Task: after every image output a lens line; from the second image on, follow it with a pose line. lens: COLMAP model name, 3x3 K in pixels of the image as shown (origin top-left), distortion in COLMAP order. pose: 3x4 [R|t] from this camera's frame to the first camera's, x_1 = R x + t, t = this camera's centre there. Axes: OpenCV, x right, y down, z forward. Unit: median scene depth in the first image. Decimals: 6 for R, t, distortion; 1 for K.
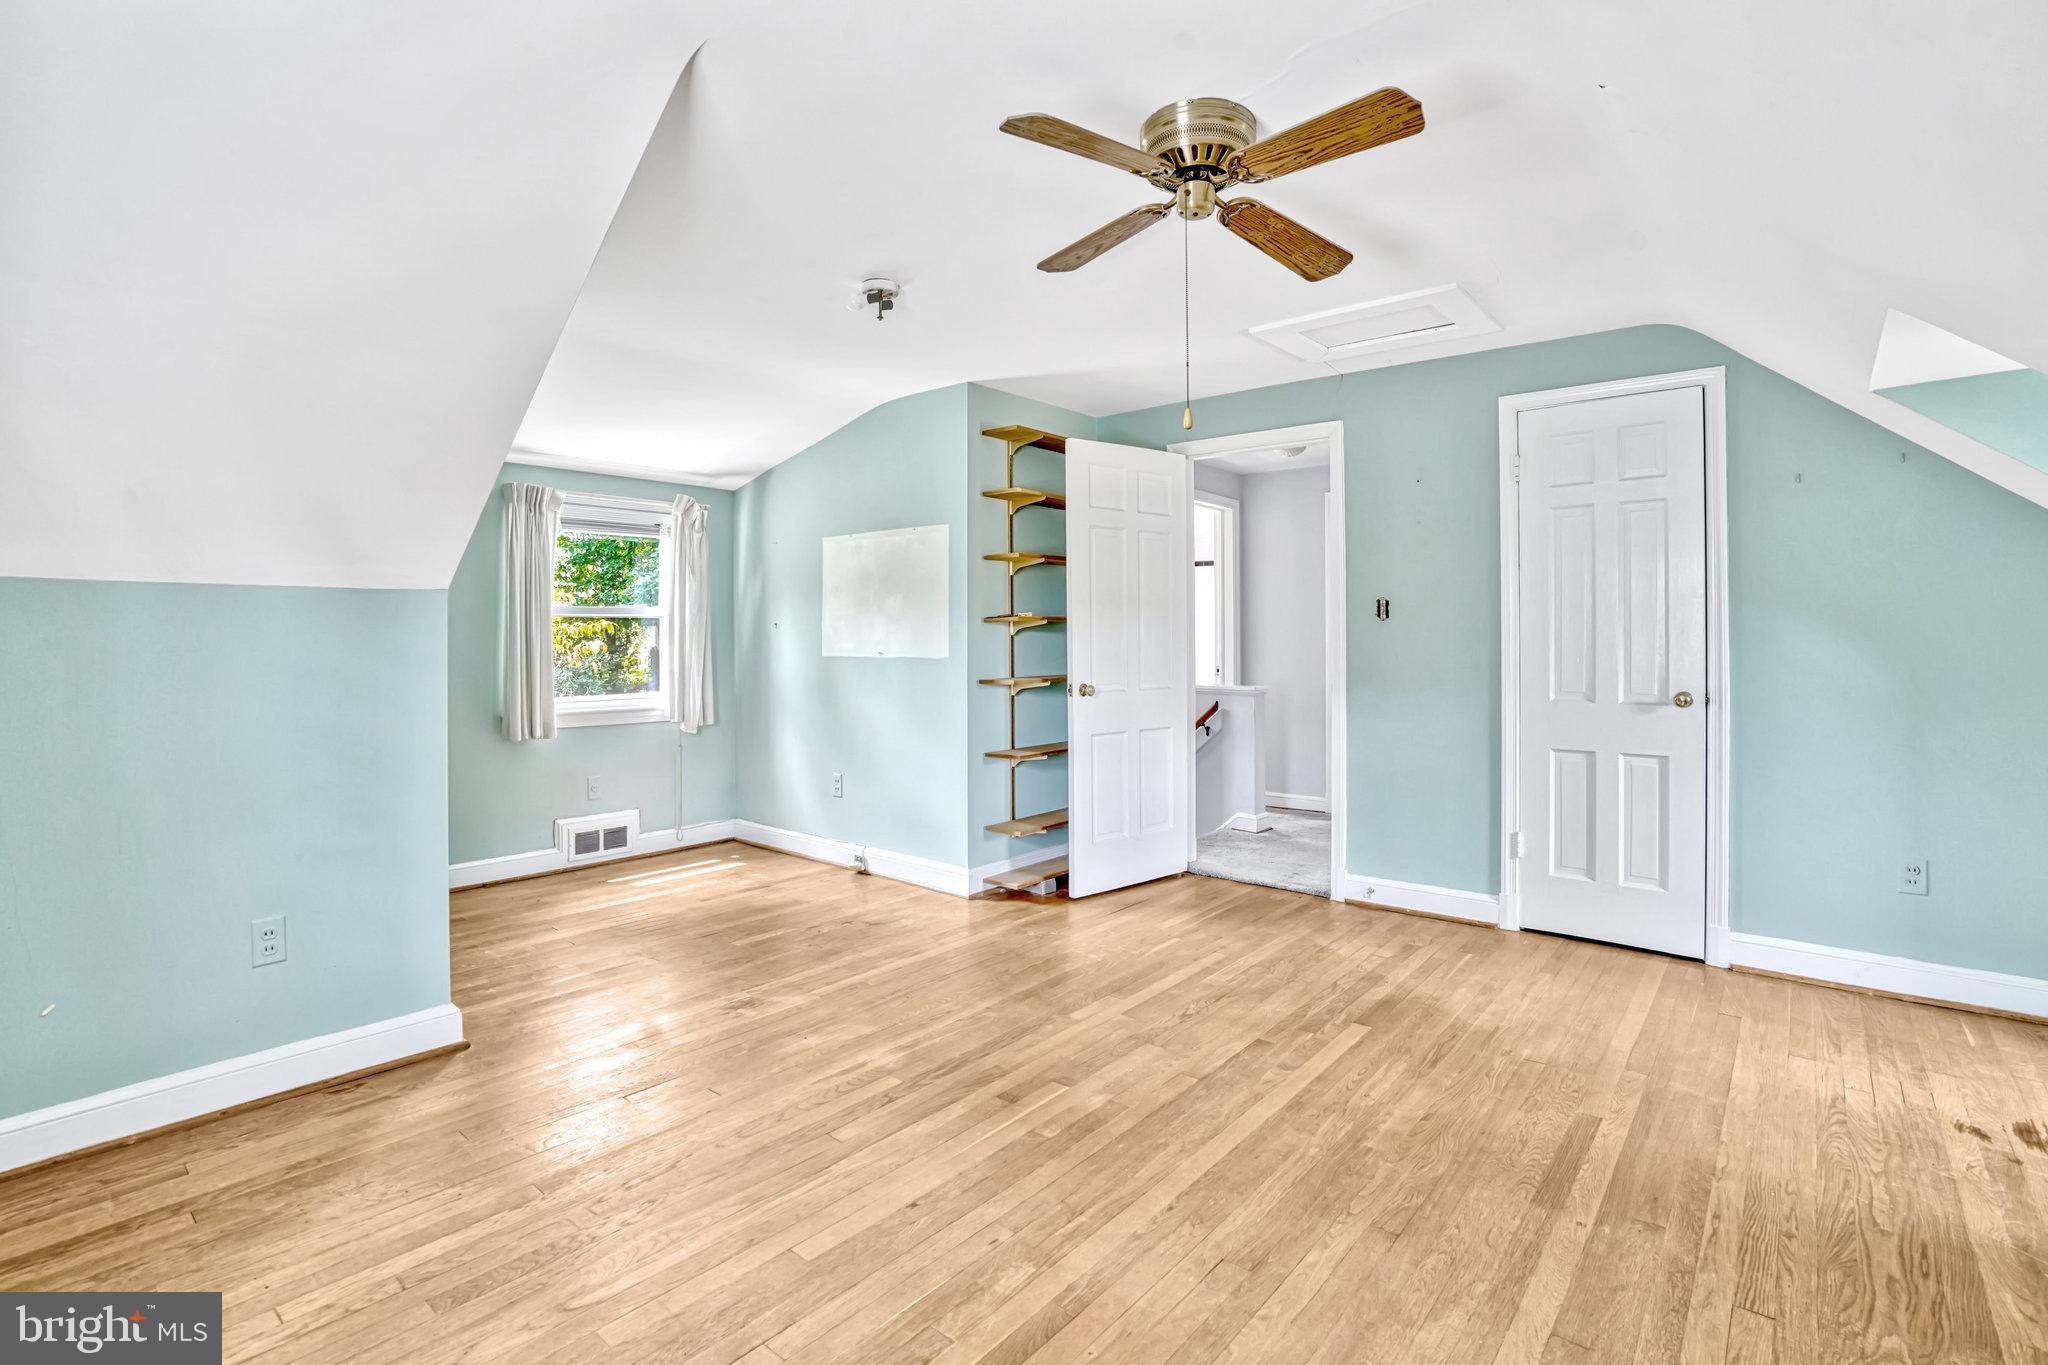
lens RADIAL K [[963.2, 0, 1024.0], [0, 963.2, 682.5], [0, 0, 1]] dist [-0.020017, 0.000708]
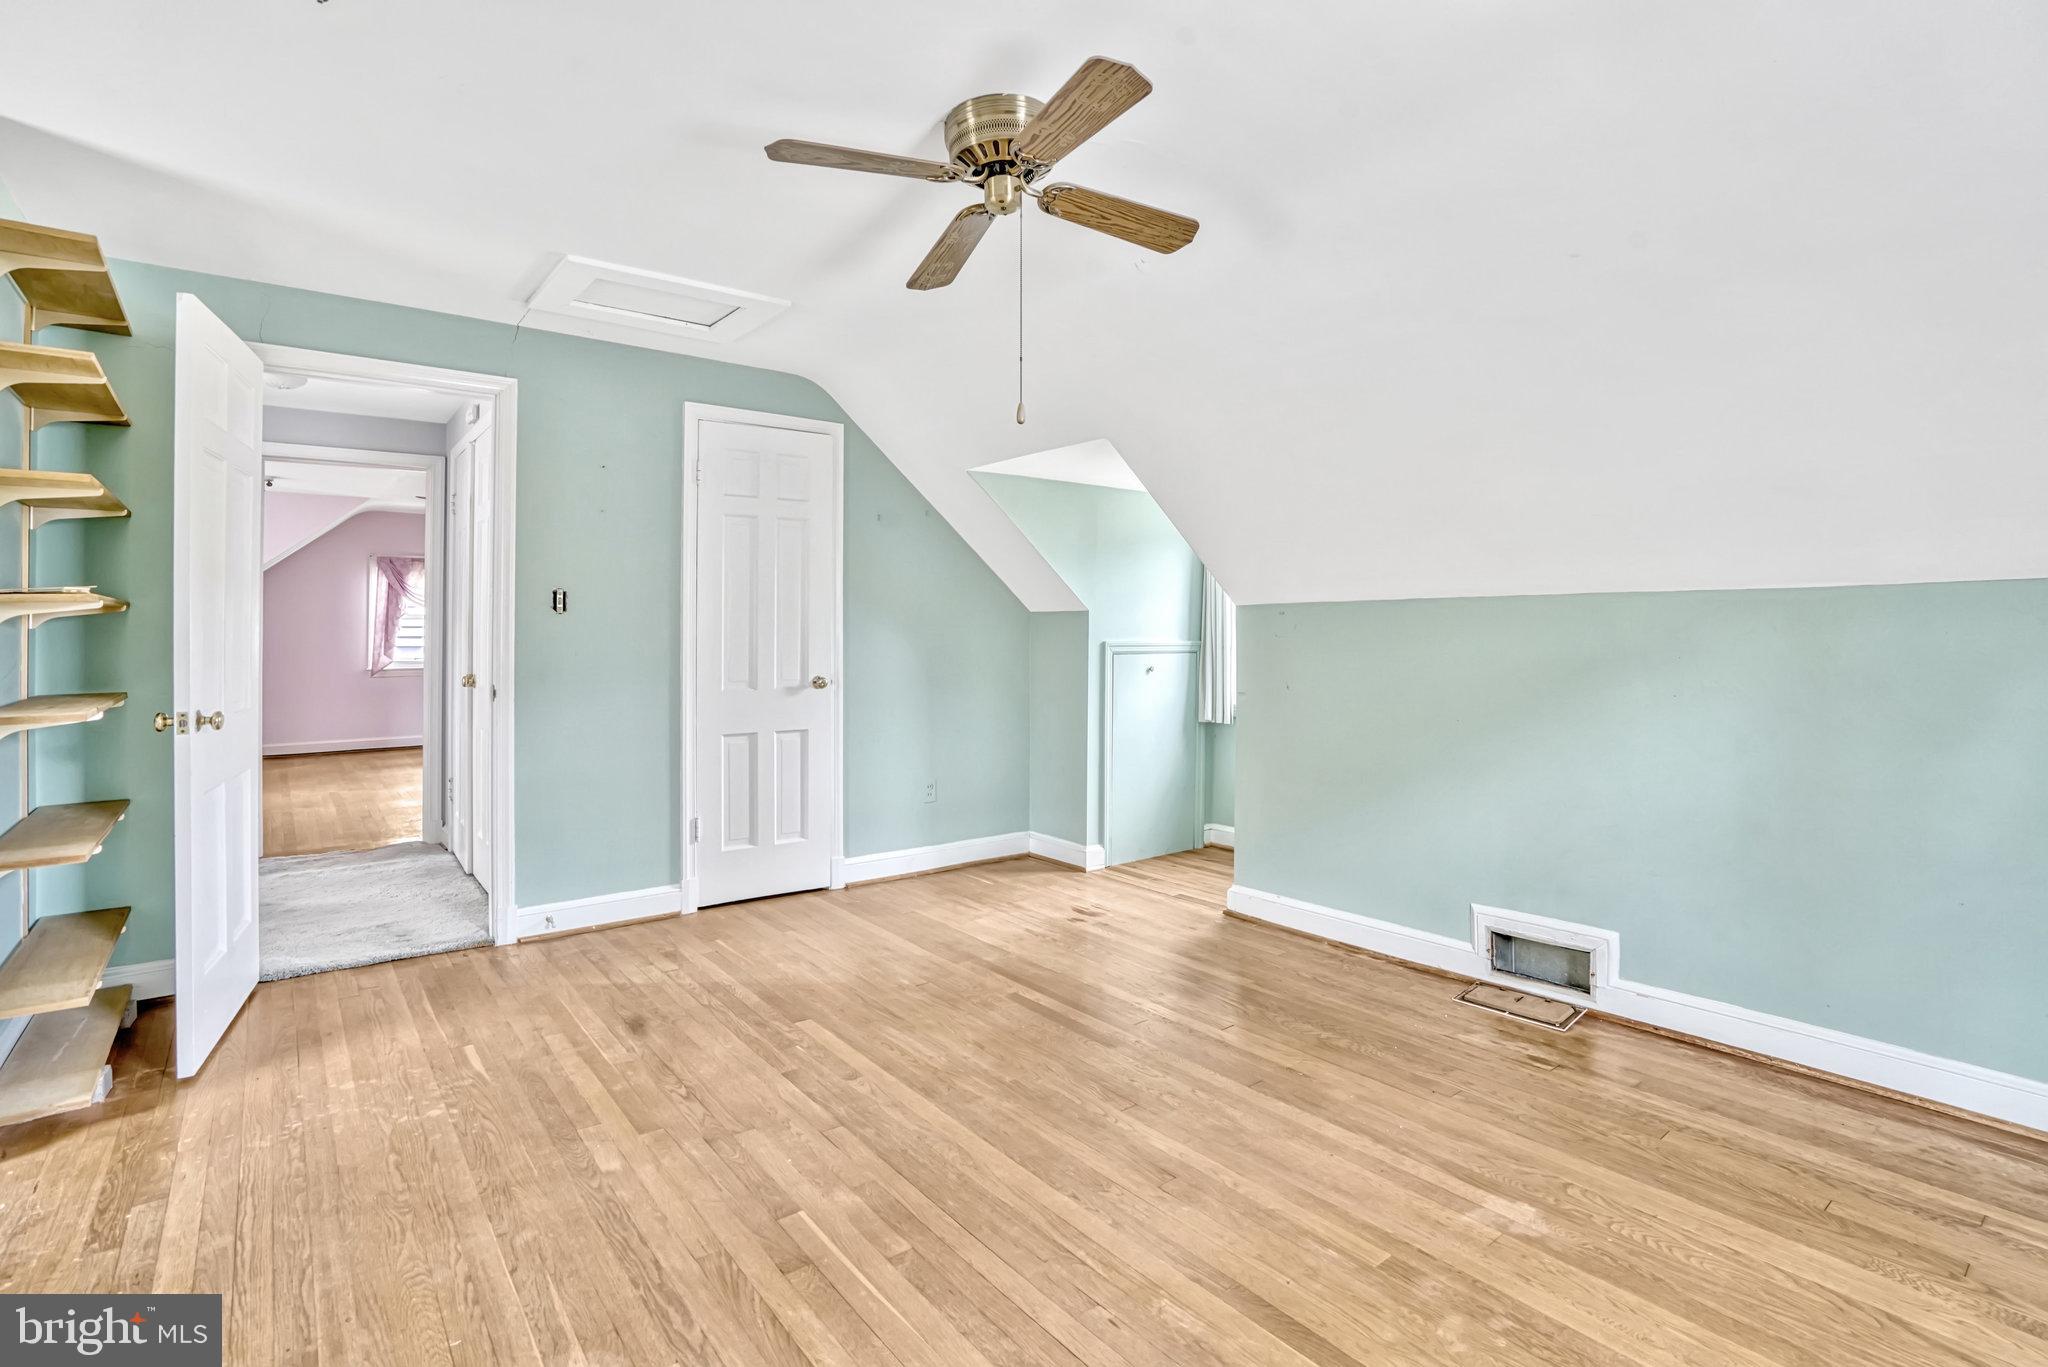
lens RADIAL K [[953.6, 0, 1013.3], [0, 953.6, 656.4], [0, 0, 1]] dist [-0.062057, 0.021045]
pose [[0.220625, -0.019279, 0.975168, -0.514370], [0.042707, 0.999037, 0.010089, -0.020160], [-0.974423, 0.039421, 0.221236, 0.522143]]
